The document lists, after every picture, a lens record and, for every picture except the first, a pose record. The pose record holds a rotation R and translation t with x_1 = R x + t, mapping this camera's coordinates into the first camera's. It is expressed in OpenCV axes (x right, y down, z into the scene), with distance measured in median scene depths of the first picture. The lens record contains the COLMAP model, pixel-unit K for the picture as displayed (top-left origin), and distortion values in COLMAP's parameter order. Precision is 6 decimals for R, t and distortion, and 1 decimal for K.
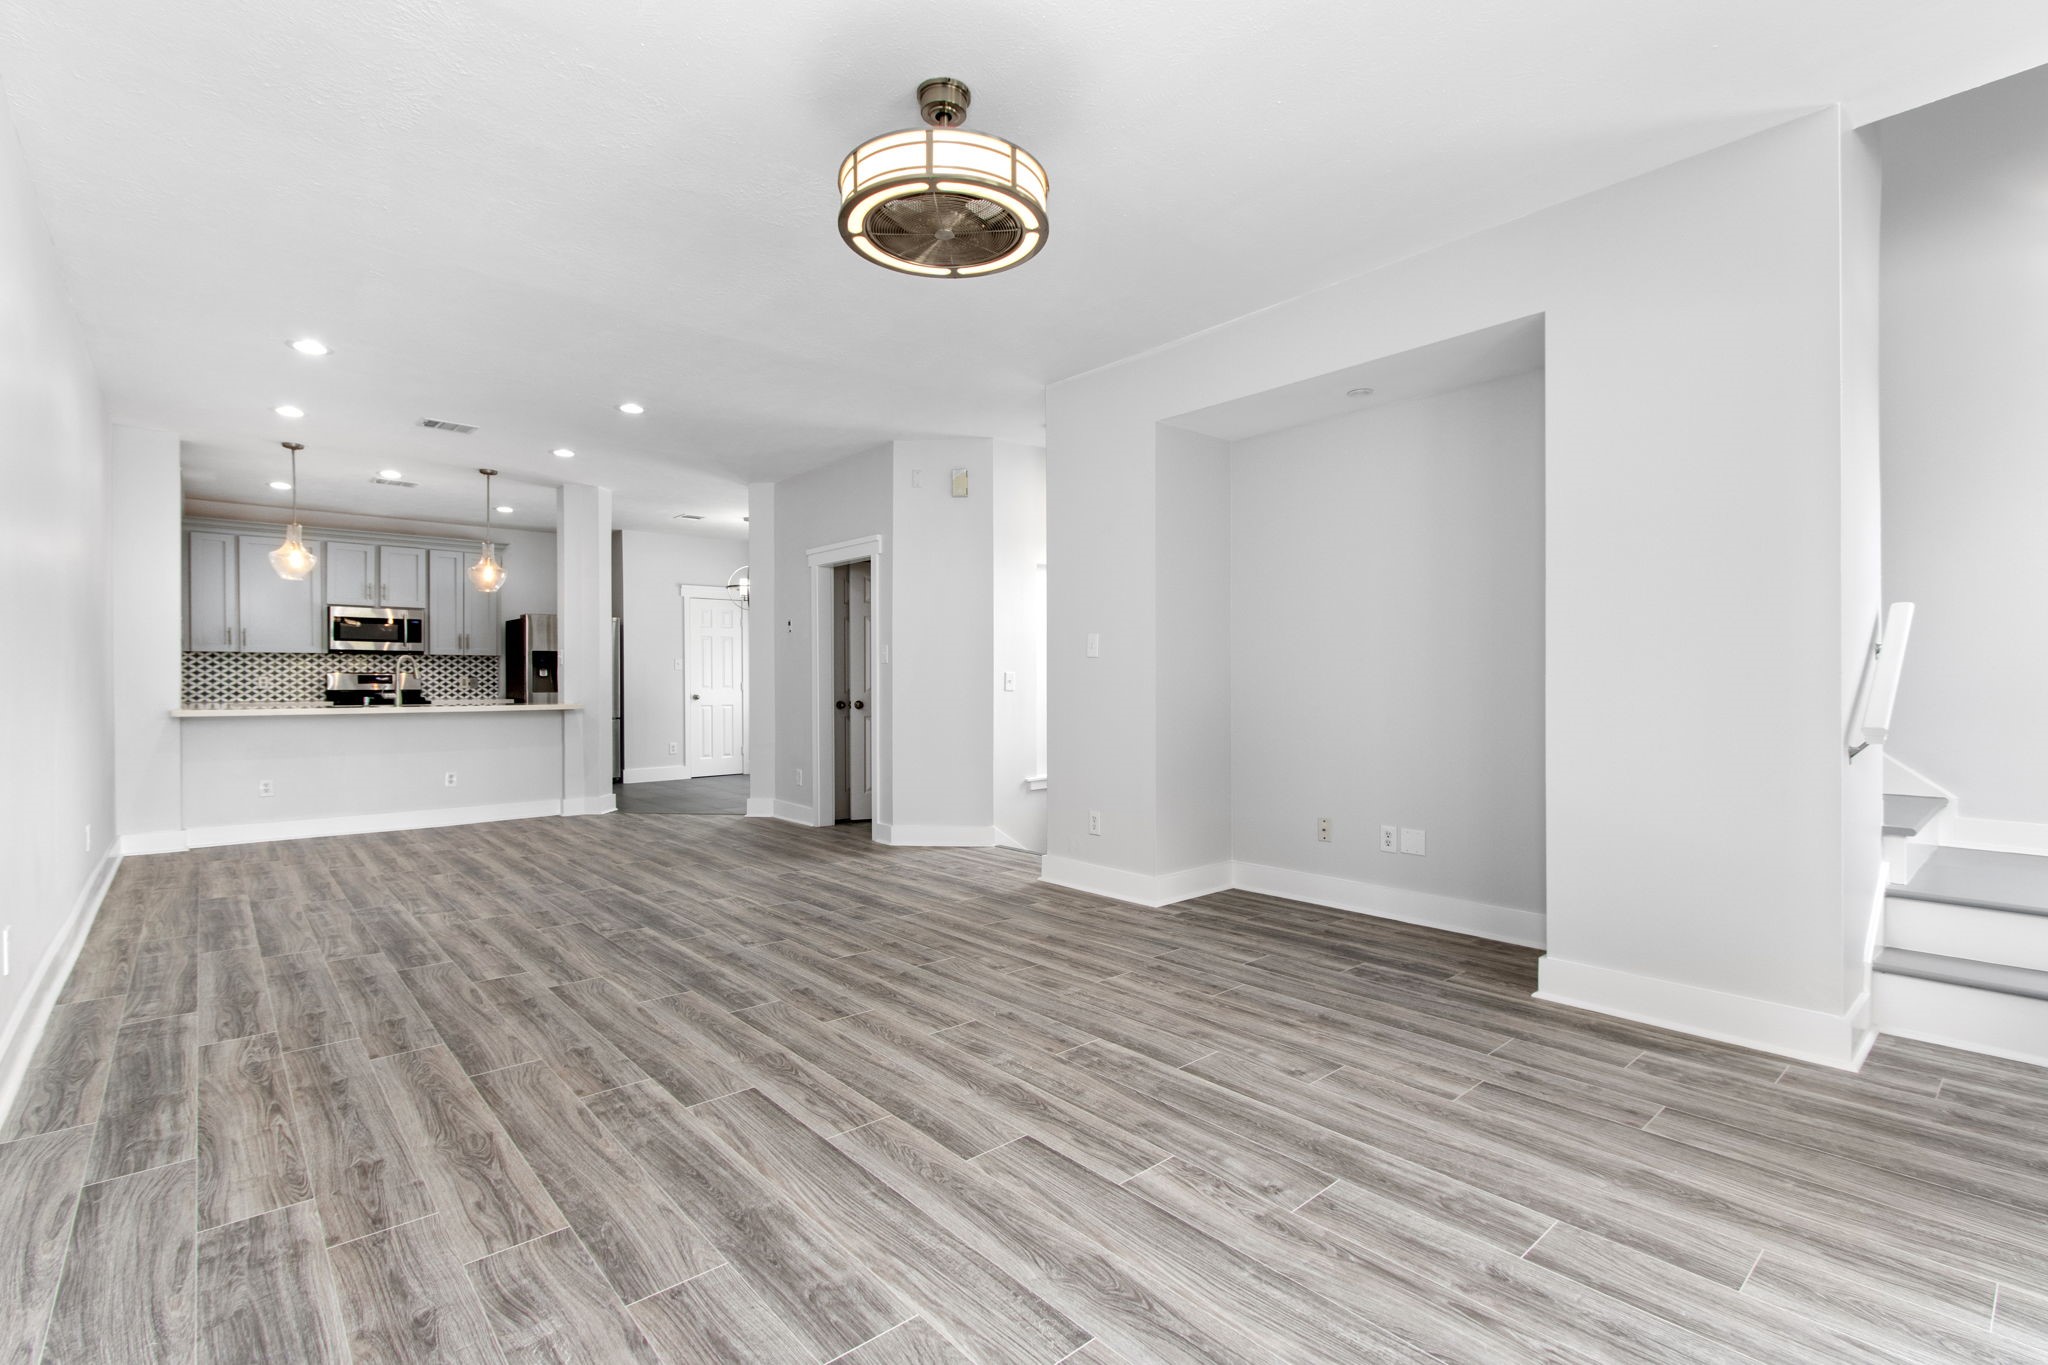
lens RADIAL K [[929.5, 0, 1015.9], [0, 929.5, 686.2], [0, 0, 1]] dist [-0.000477, -0.000353]
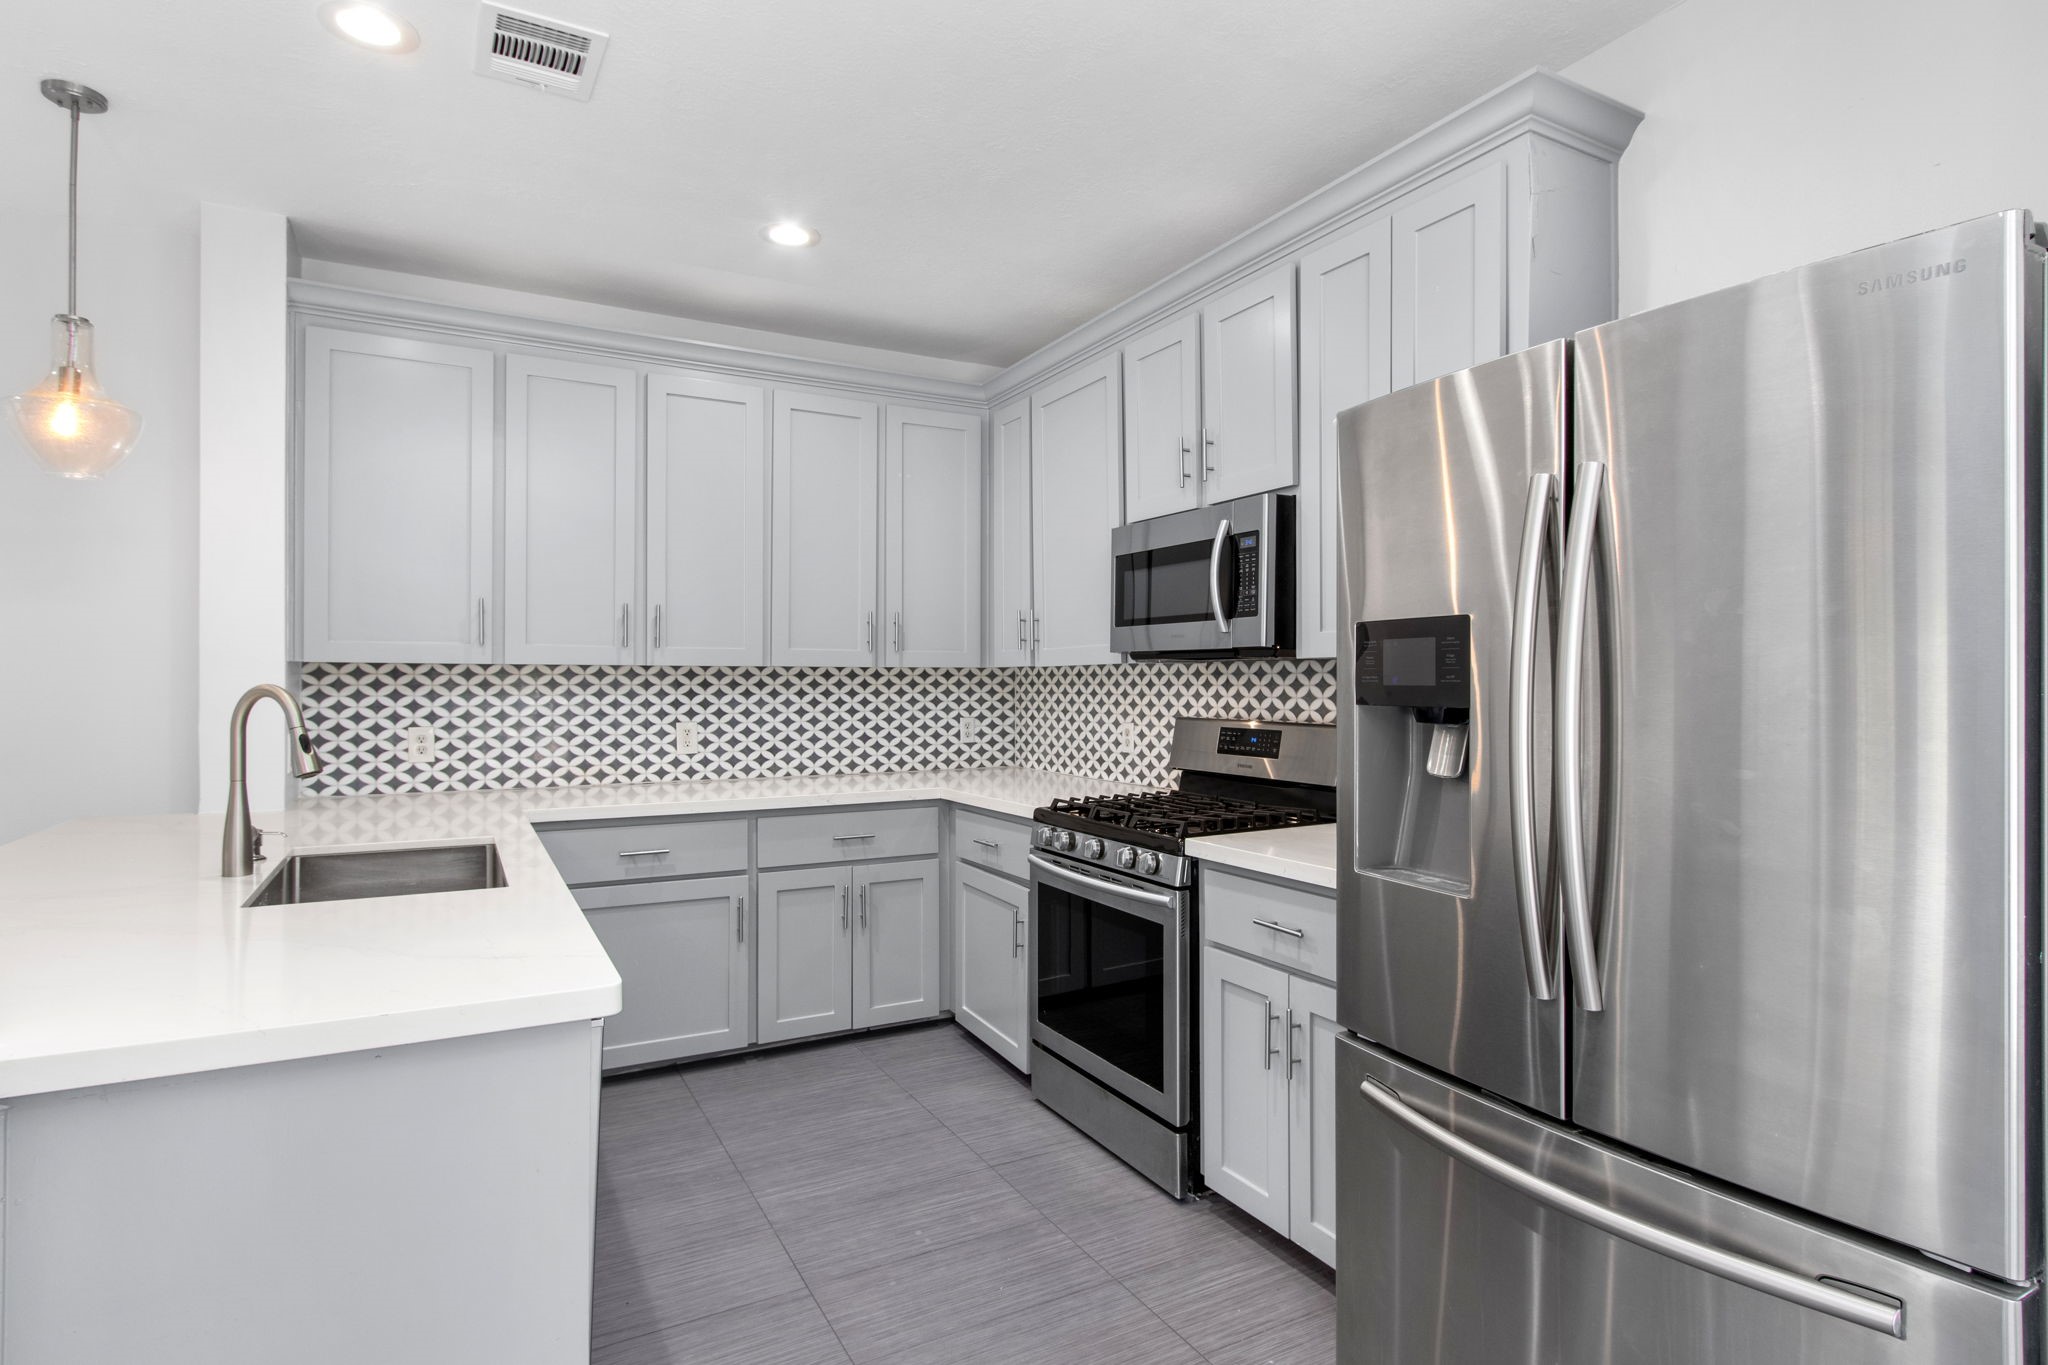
lens RADIAL K [[1054.6, 0, 1017.5], [0, 1054.6, 683.7], [0, 0, 1]] dist [0.000737, 0.000282]
pose [[-0.214969, 0.001050, -0.976620, -0.332298], [-0.005378, 0.999983, 0.002259, -0.027491], [0.976606, 0.005738, -0.214959, 1.014751]]
